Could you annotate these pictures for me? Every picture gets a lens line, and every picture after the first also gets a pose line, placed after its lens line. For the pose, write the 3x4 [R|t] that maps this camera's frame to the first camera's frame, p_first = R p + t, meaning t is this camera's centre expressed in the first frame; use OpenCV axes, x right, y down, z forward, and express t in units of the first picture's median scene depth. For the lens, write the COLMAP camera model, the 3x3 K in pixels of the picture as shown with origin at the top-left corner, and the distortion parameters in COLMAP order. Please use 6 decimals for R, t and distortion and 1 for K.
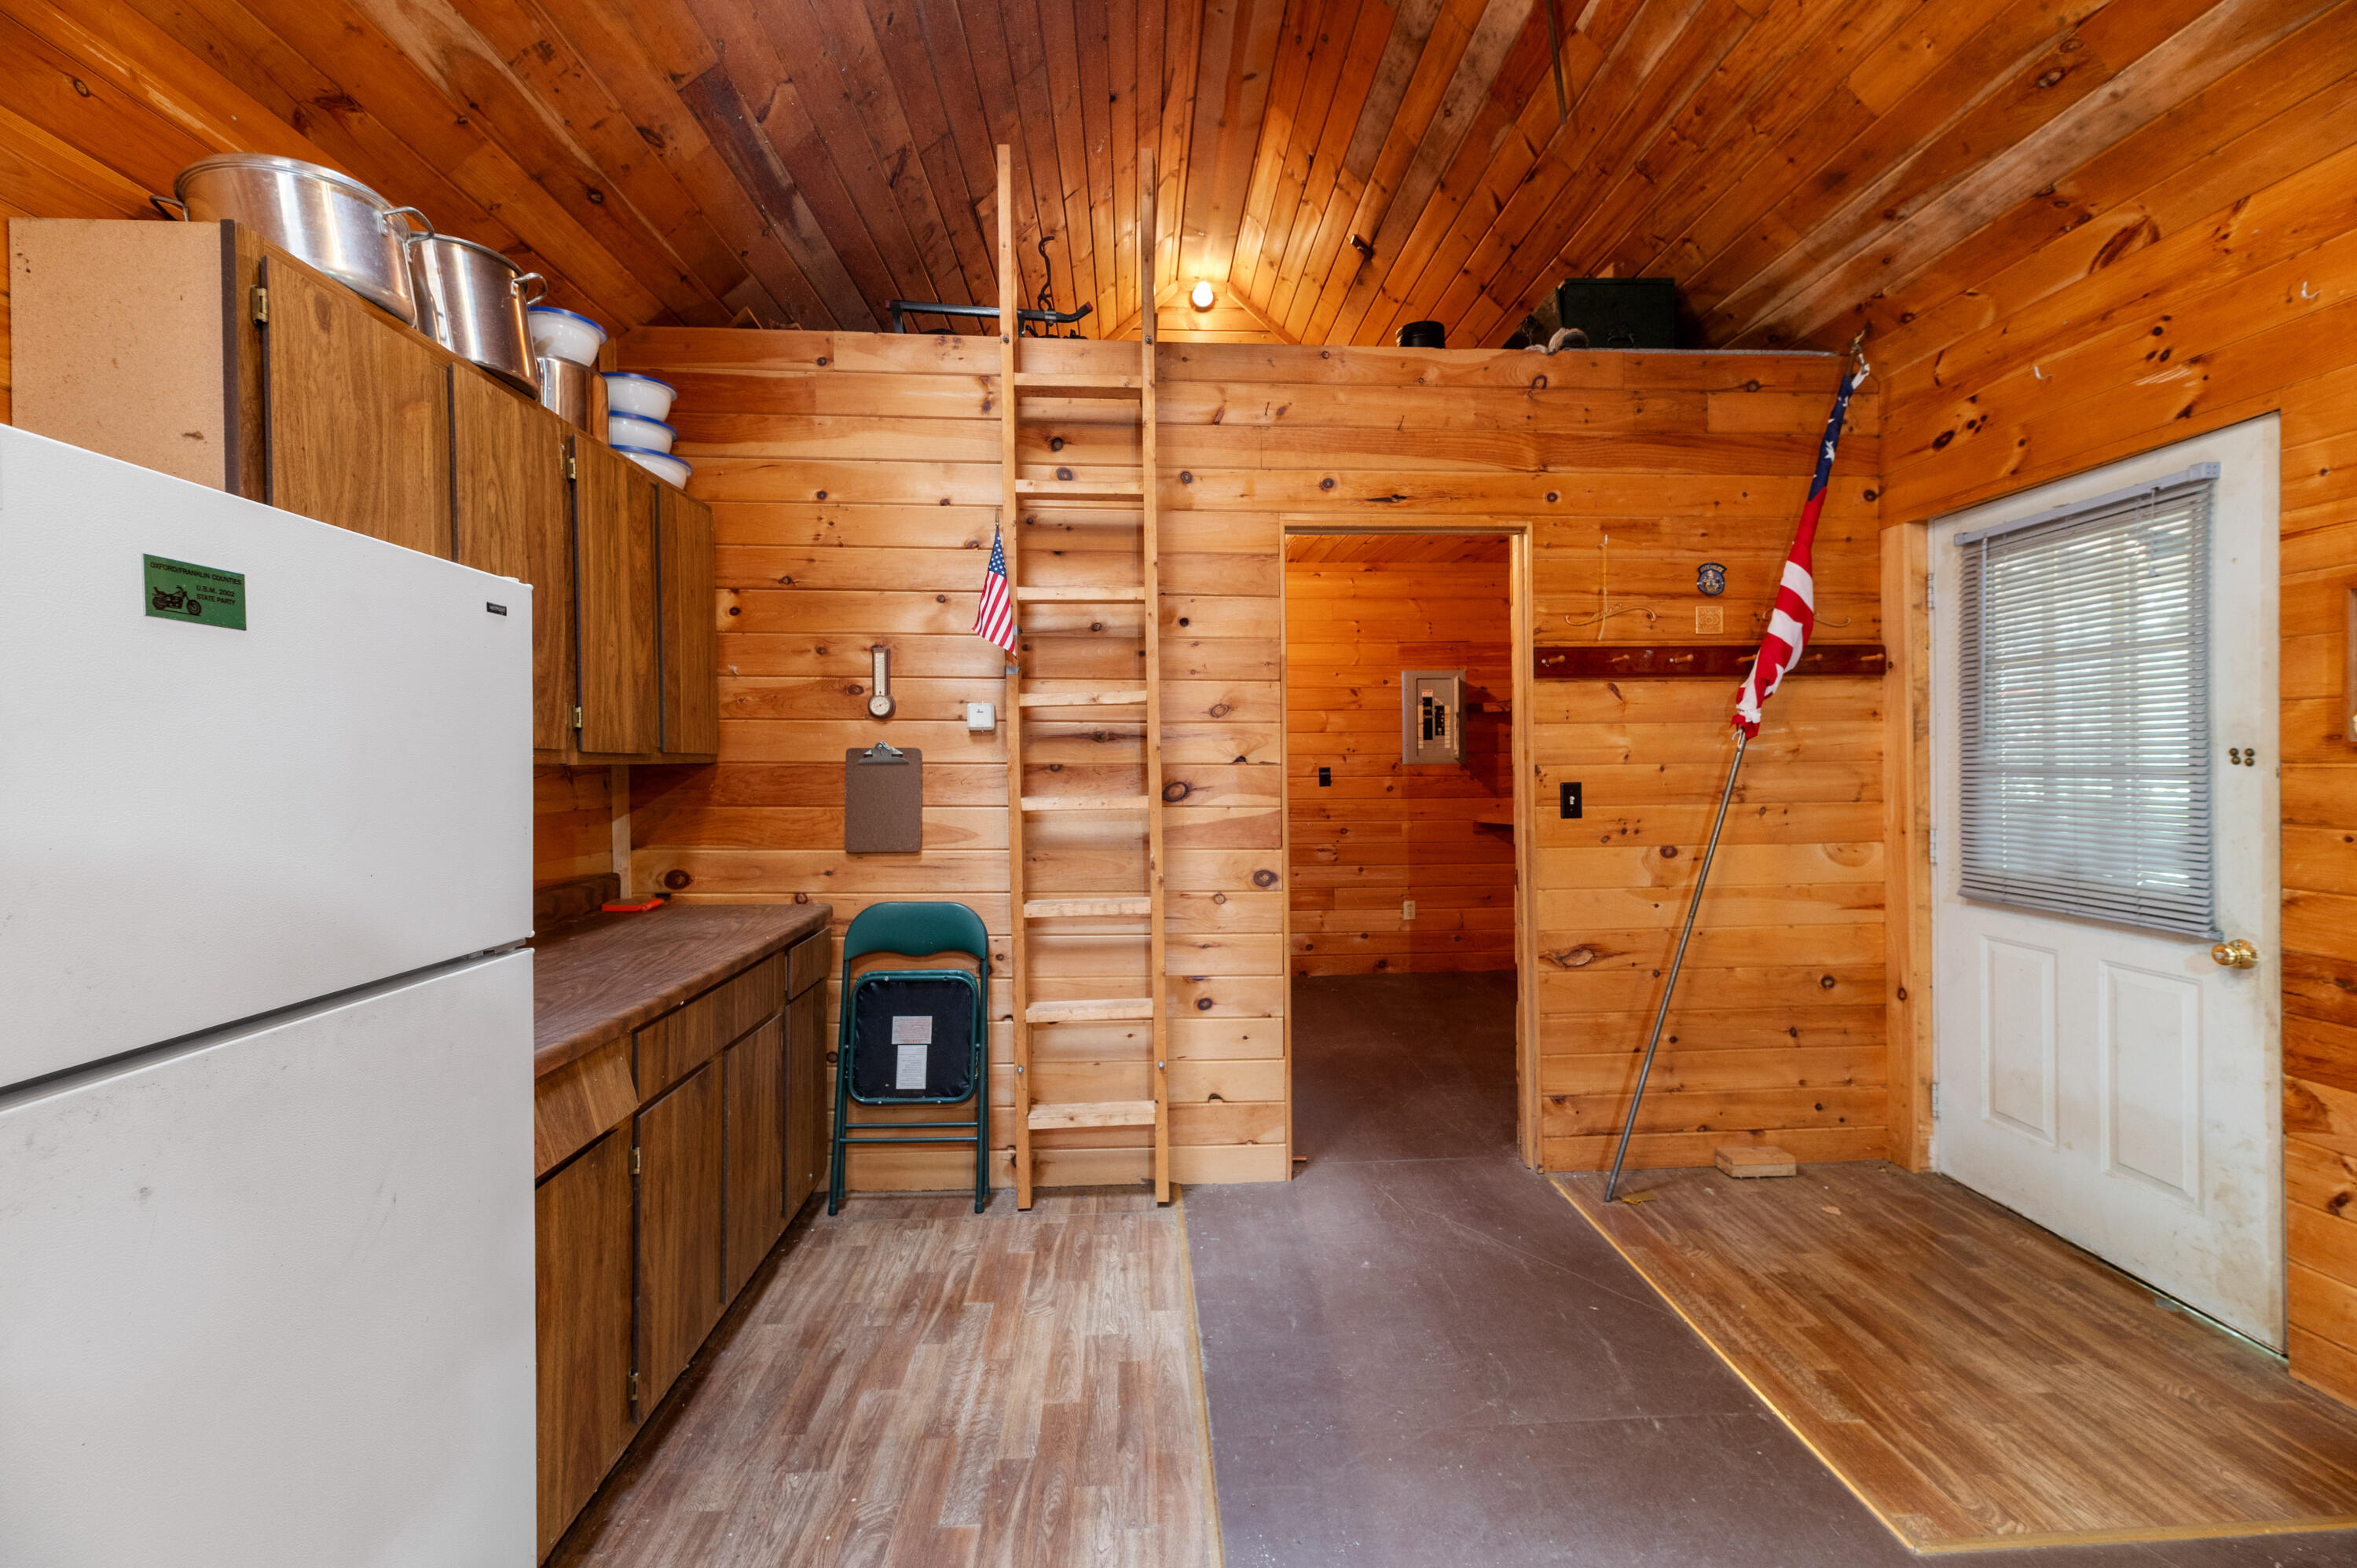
lens RADIAL K [[959.9, 0, 1166.6], [0, 959.9, 779.1], [0, 0, 1]] dist [0.006769, -0.000596]
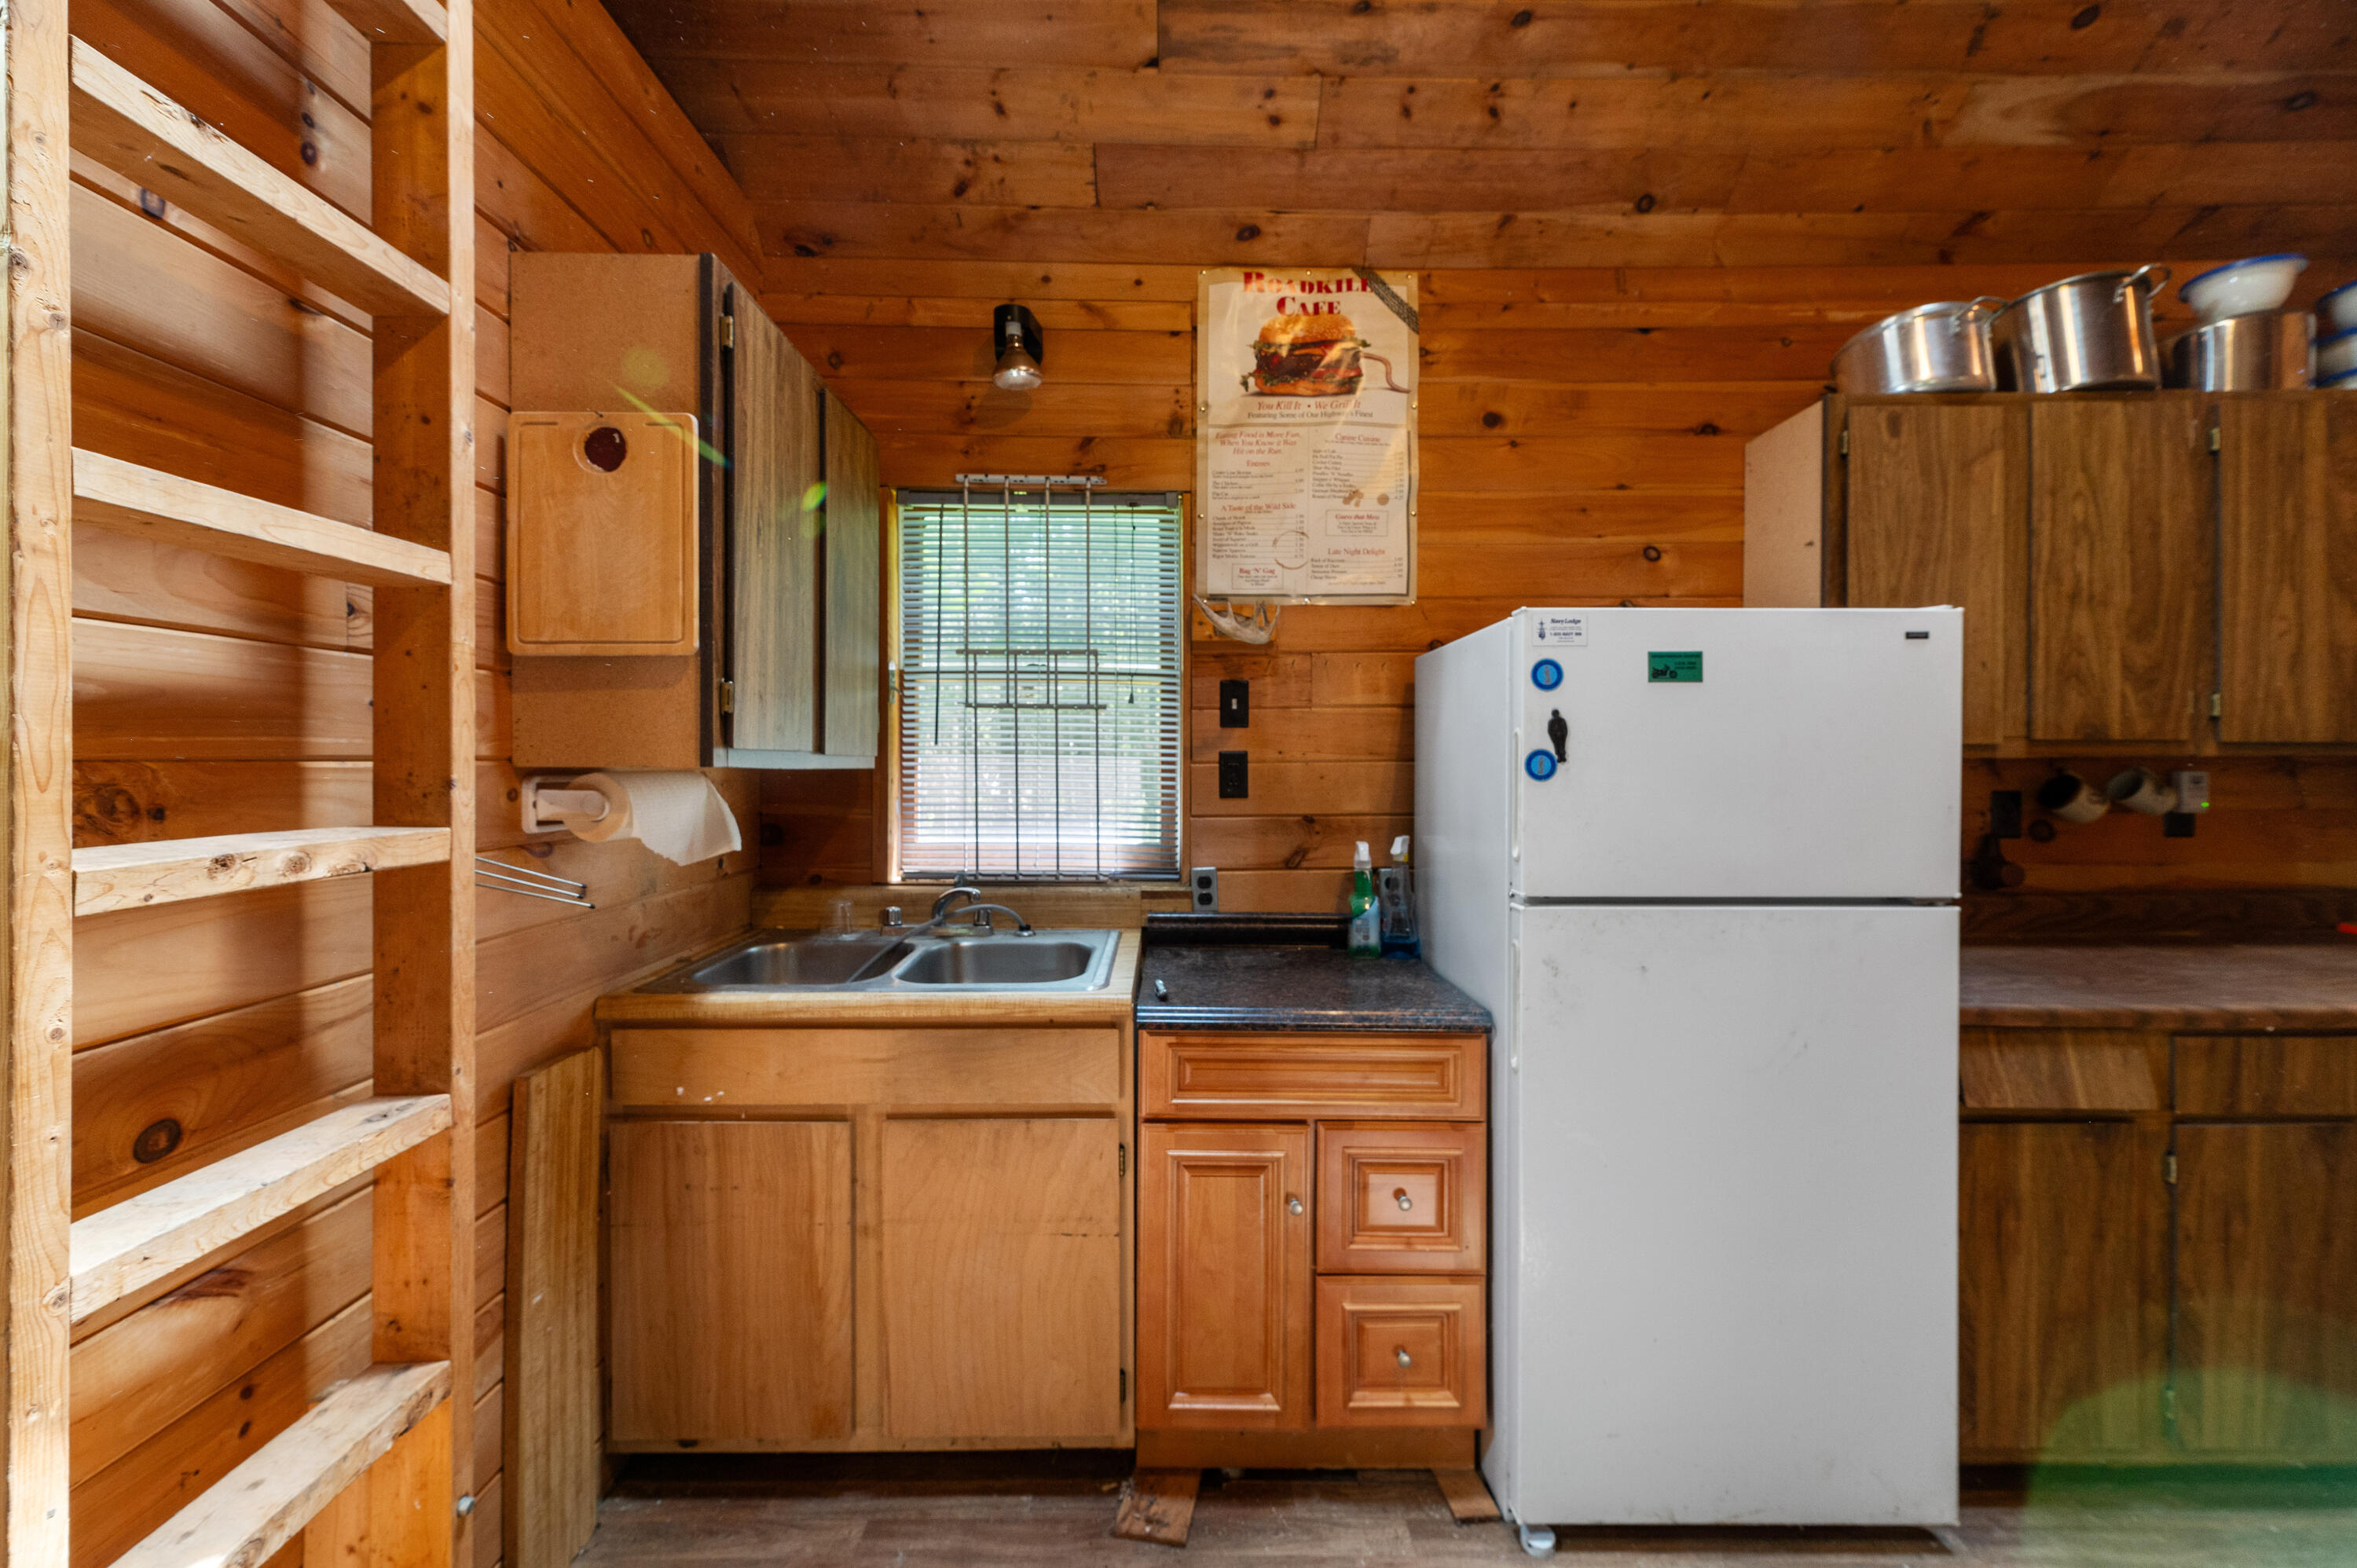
lens RADIAL K [[959.9, 0, 1170.5], [0, 959.9, 764.0], [0, 0, 1]] dist [0.006769, -0.000596]
pose [[-0.049263, 0.006806, -0.998763, 0.279904], [-0.013881, 0.999876, 0.007498, -0.000145], [0.998689, 0.014234, -0.049162, 0.028806]]
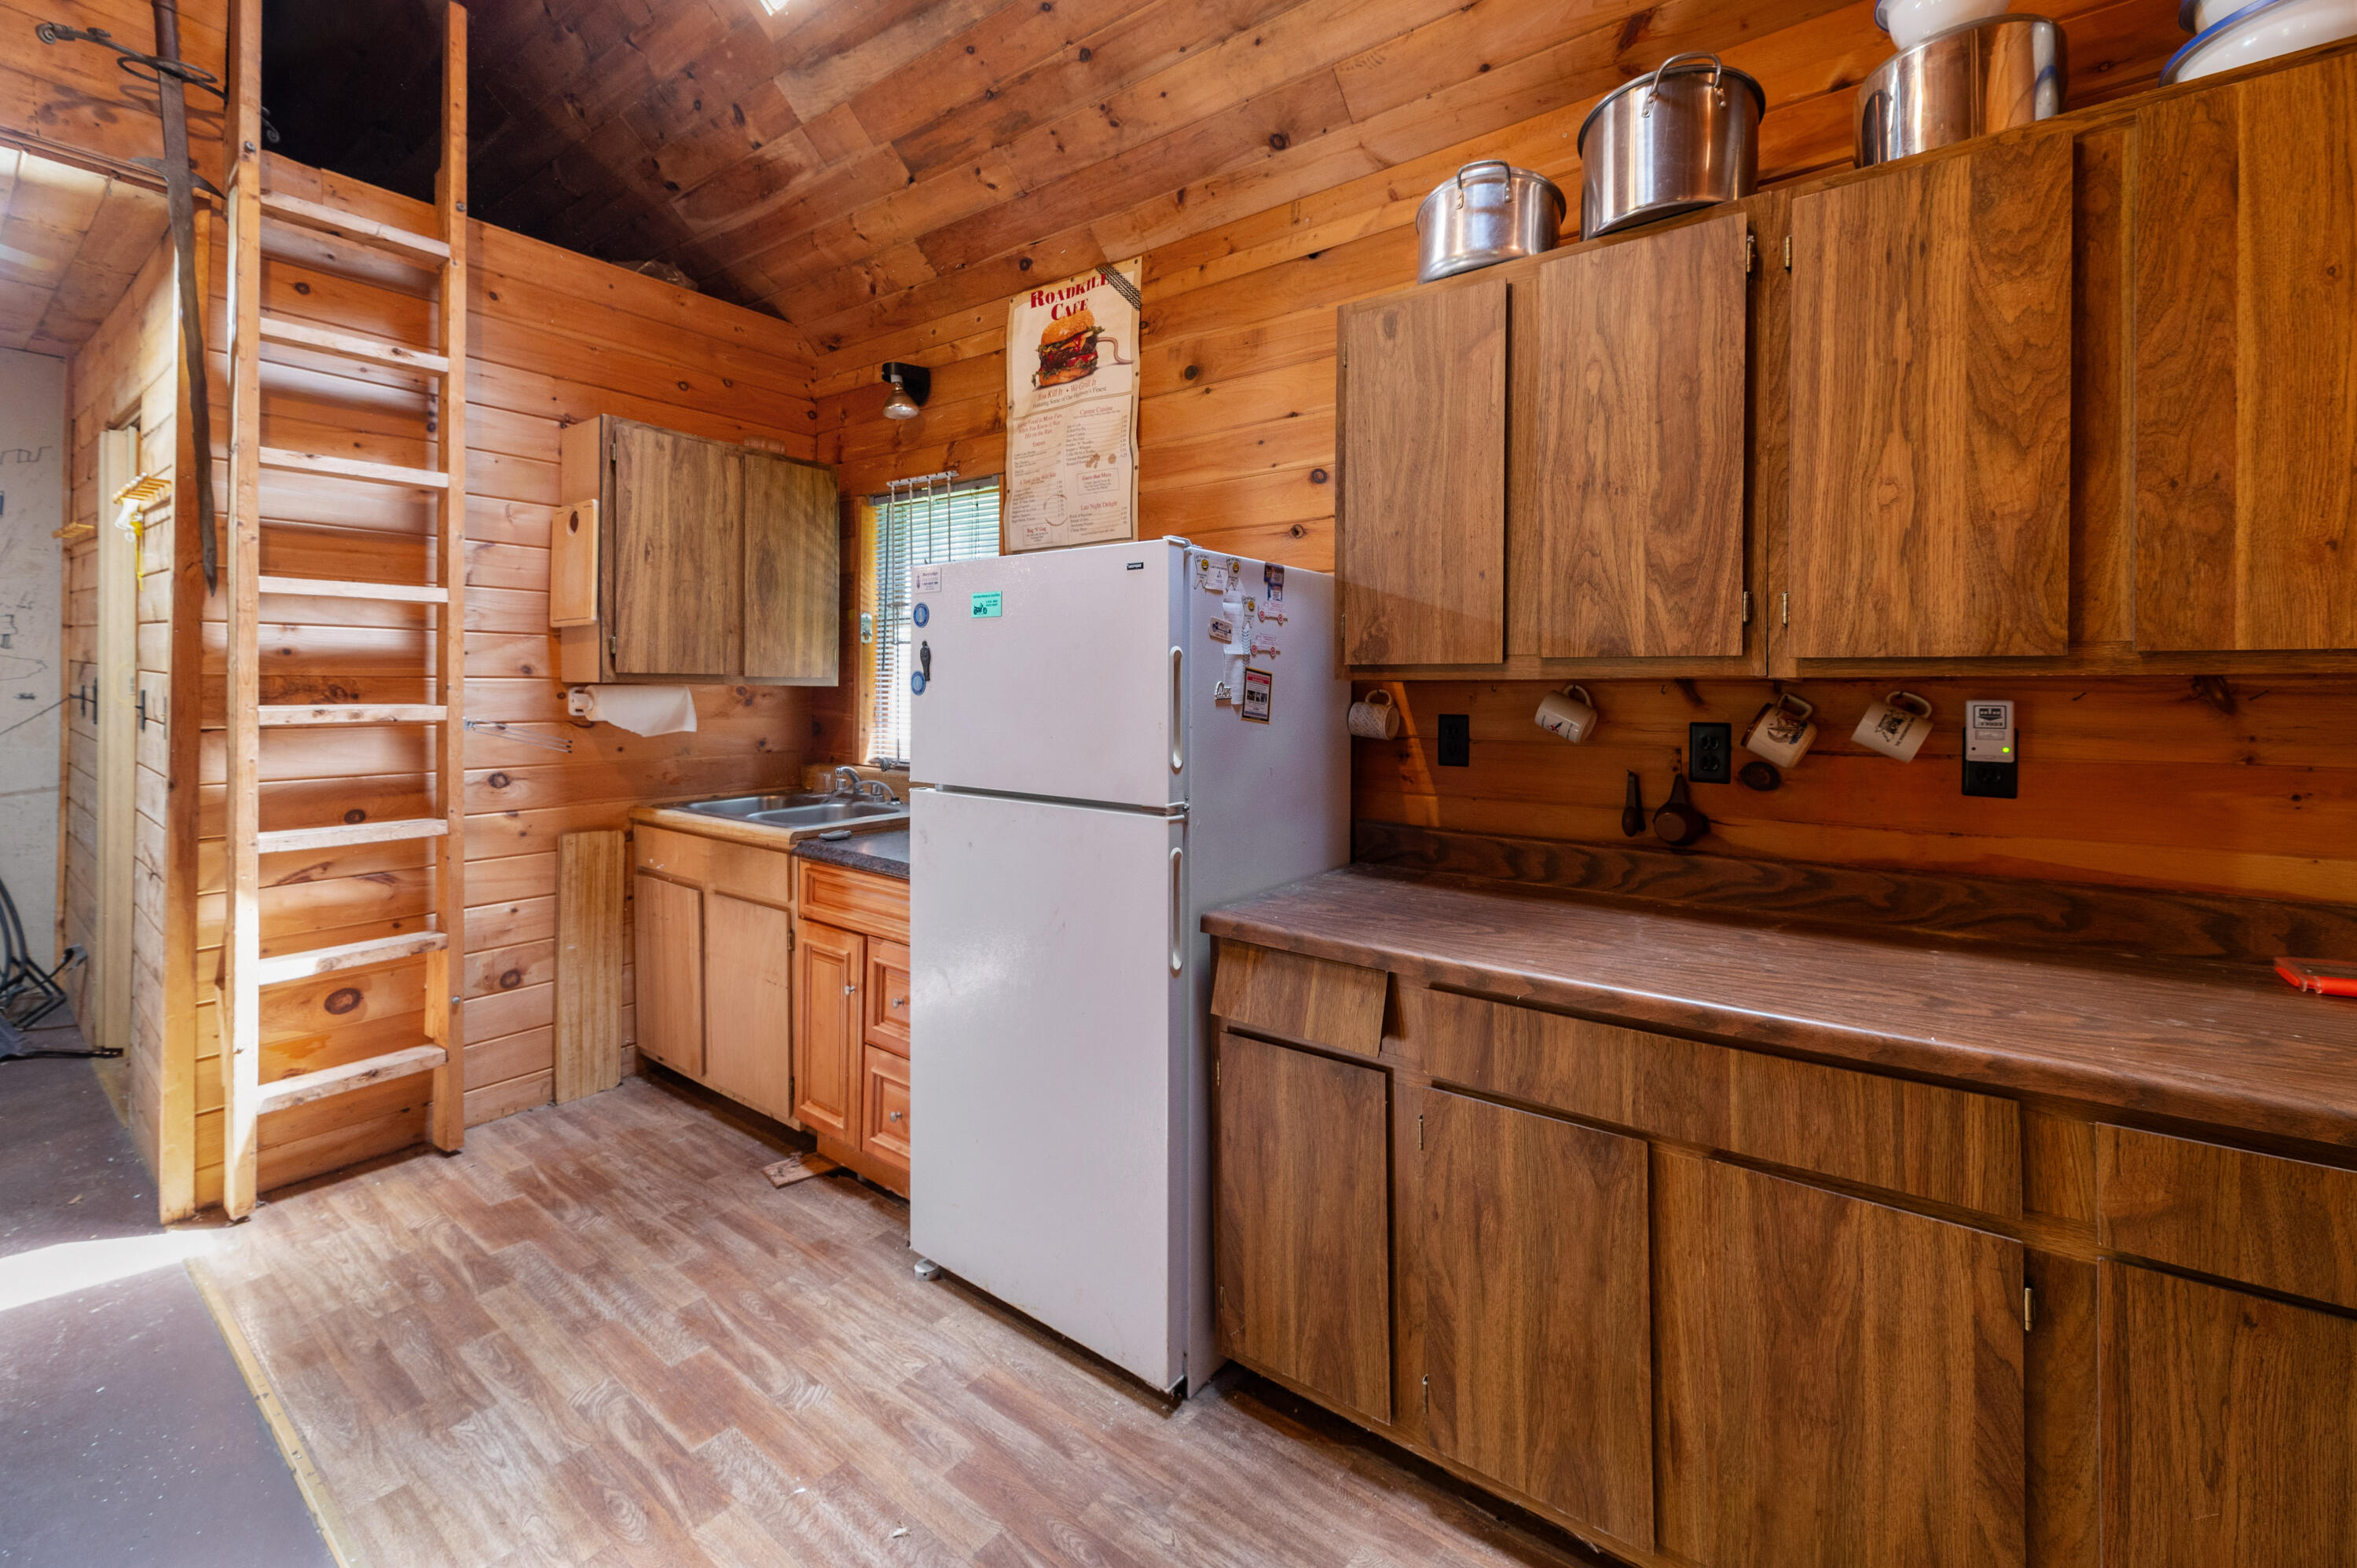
lens RADIAL K [[959.9, 0, 1150.3], [0, 959.9, 690.3], [0, 0, 1]] dist [0.006769, -0.000596]
pose [[-0.645715, 0.005878, -0.763556, 0.162198], [-0.013452, 0.999728, 0.019072, -0.009331], [0.763460, 0.022587, -0.645460, 0.828720]]
